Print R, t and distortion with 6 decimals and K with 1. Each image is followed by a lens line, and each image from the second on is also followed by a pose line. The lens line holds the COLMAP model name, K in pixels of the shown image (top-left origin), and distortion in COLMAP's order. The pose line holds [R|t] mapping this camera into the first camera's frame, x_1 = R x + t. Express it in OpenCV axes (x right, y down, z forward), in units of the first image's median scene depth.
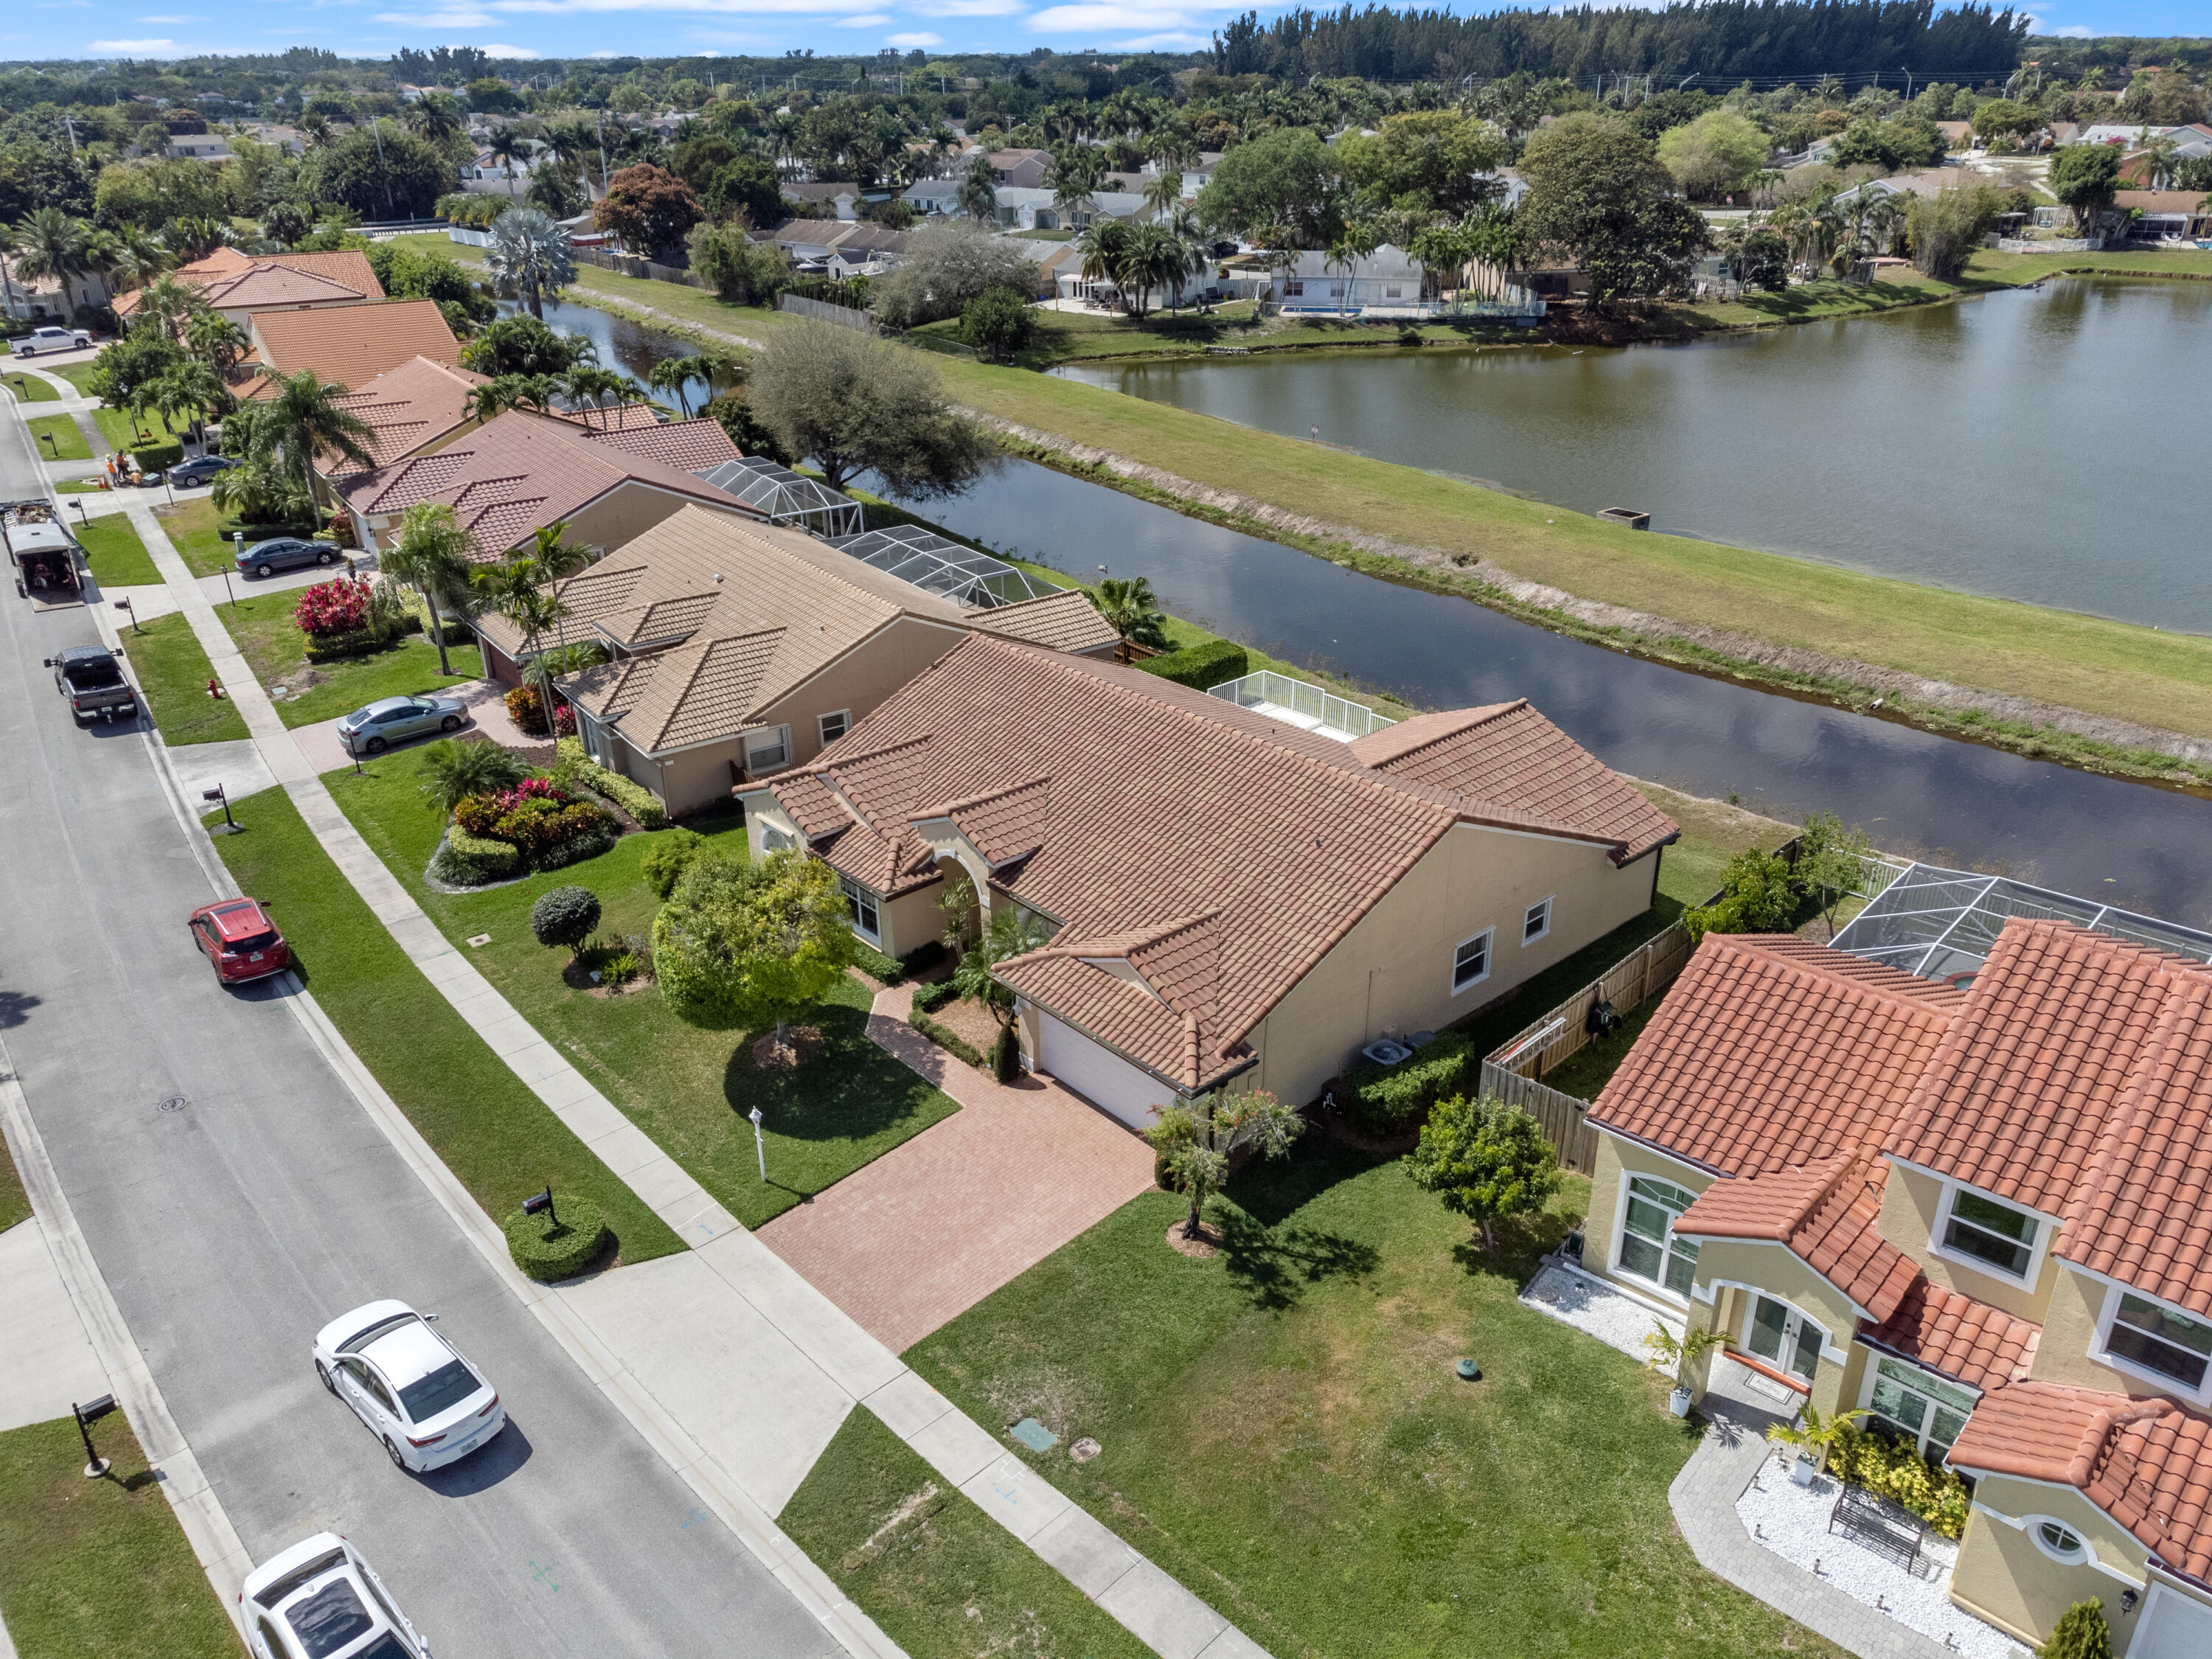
lens RADIAL K [[1661.2, 0, 1111.1], [0, 1661.2, 867.2], [0, 0, 1]] dist [0.009936, 0.000570]
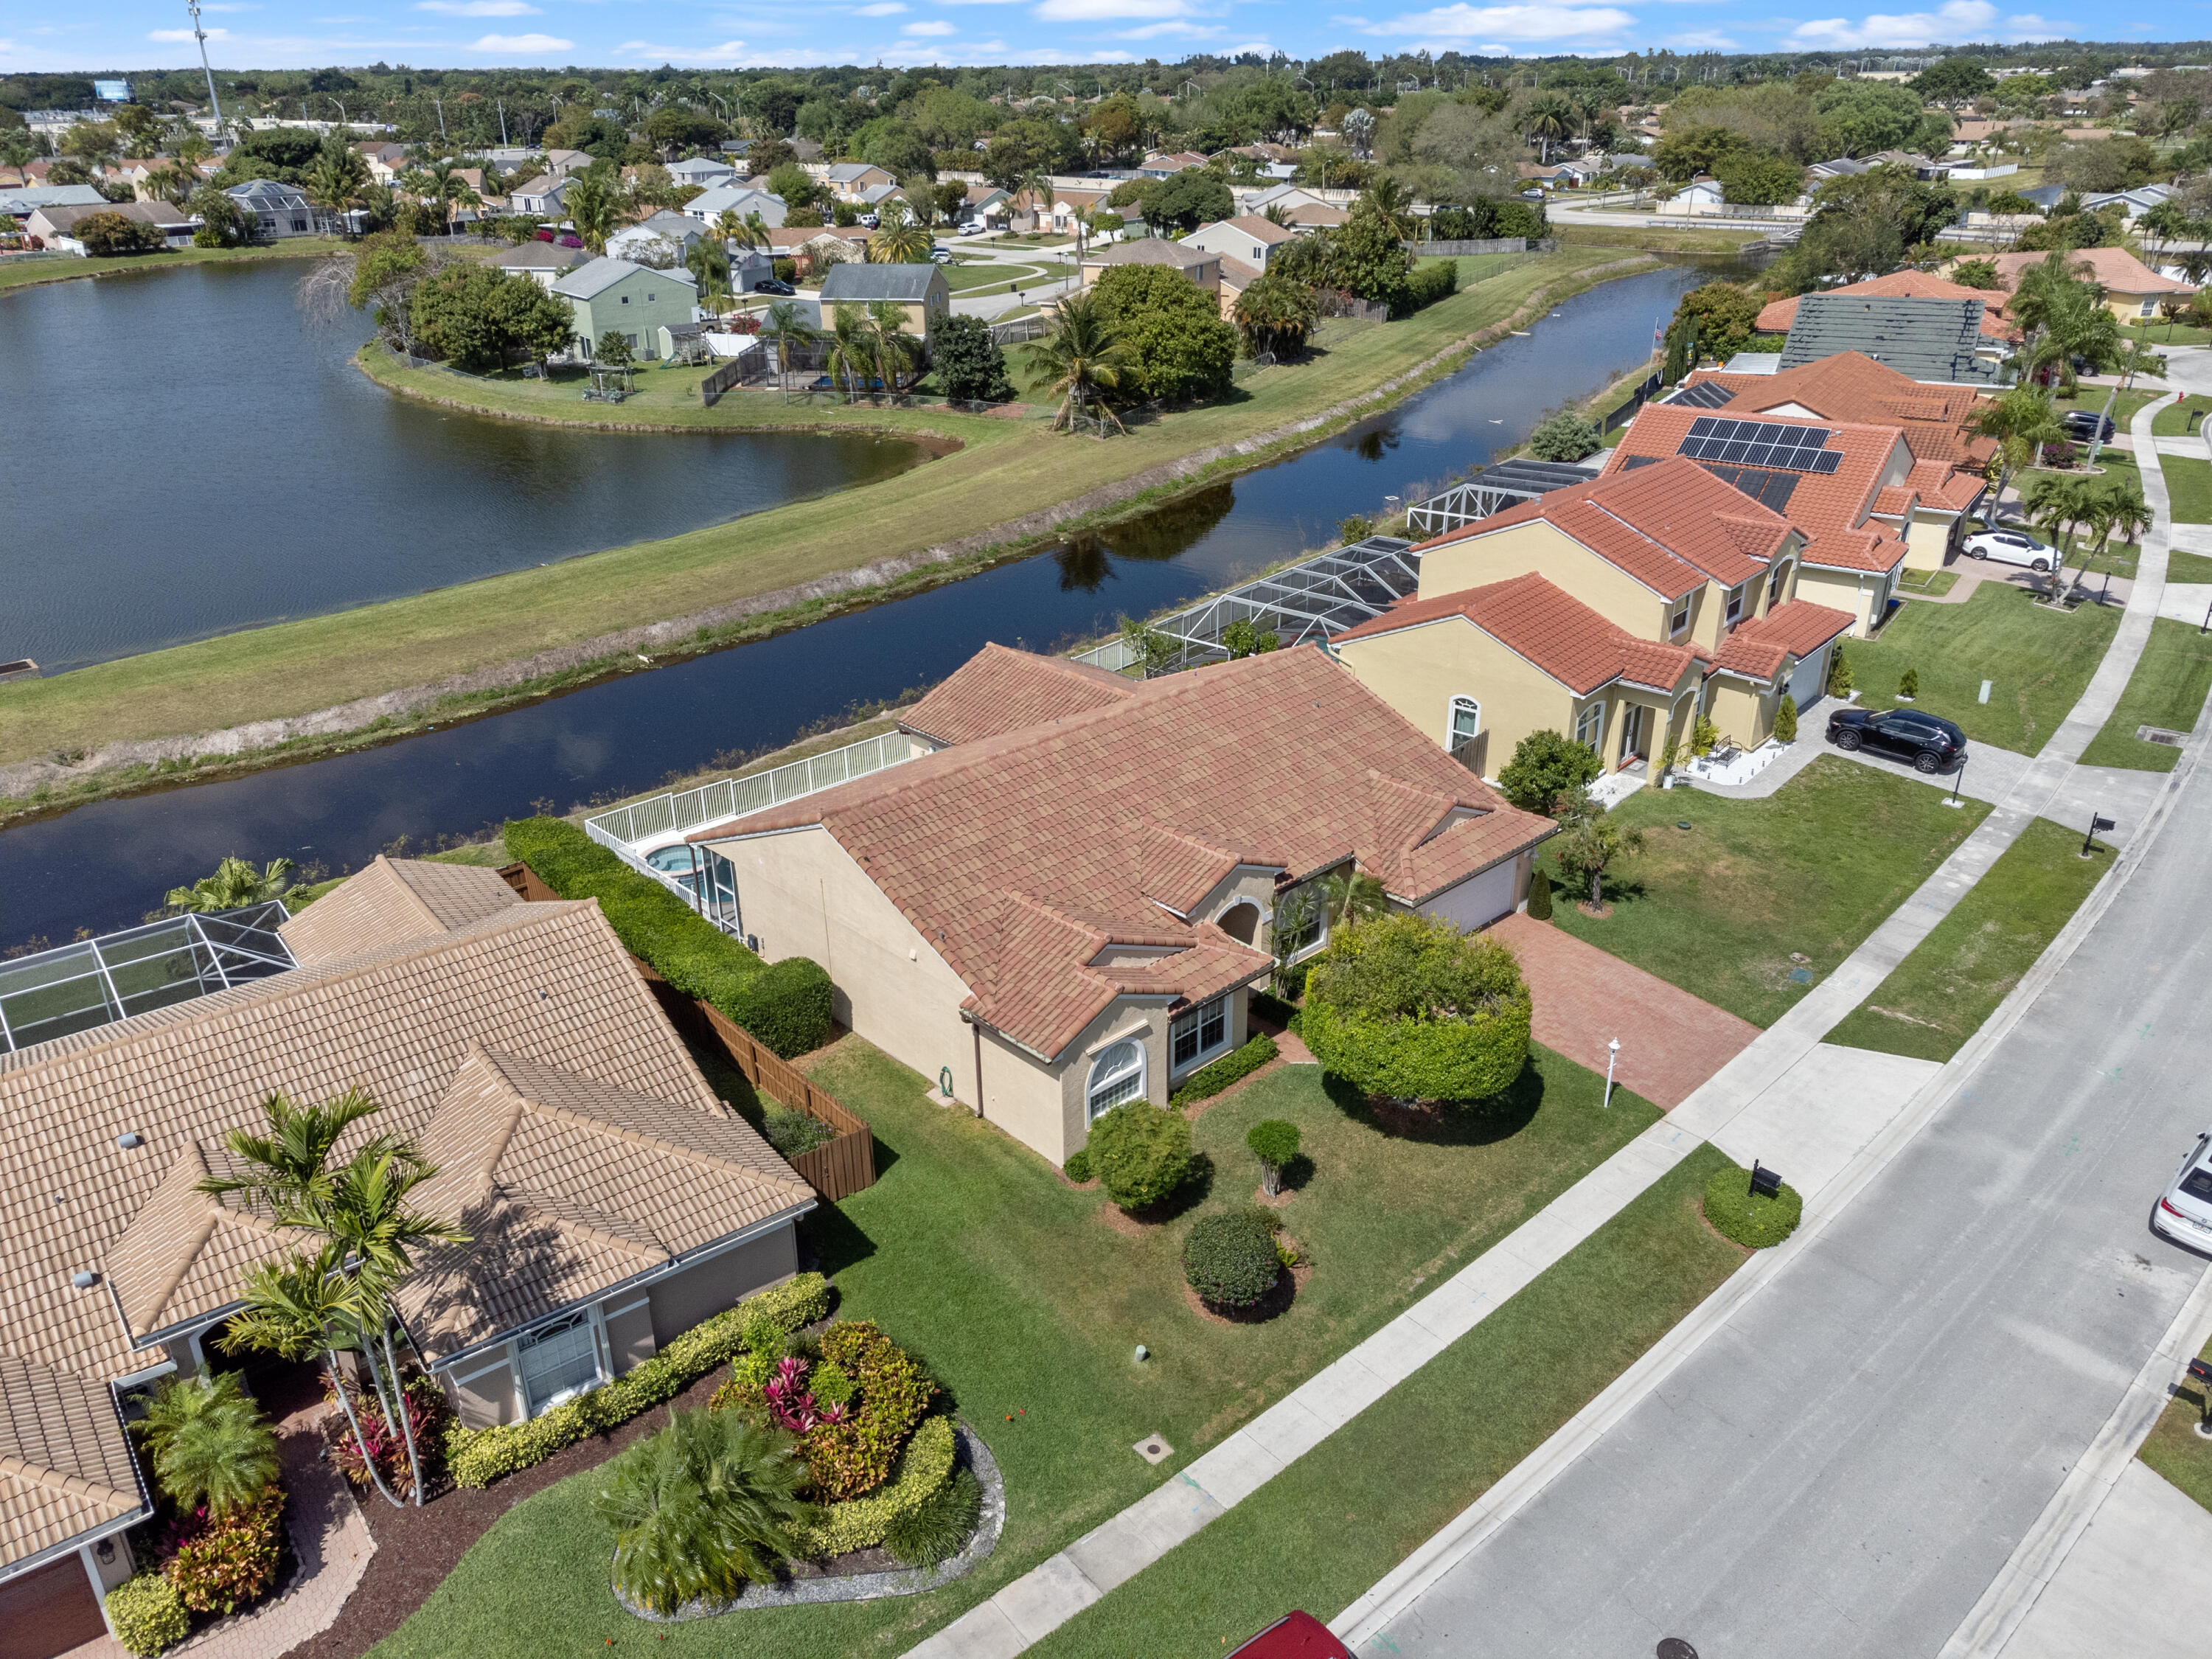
lens RADIAL K [[1641.4, 0, 1106.0], [0, 1641.4, 829.5], [0, 0, 1]] dist [-0.012266, 0.046647]
pose [[-0.030823, -0.408800, 0.912103, -0.903970], [0.449397, 0.809433, 0.377970, -0.417582], [-0.892800, 0.421546, 0.158764, 0.858916]]
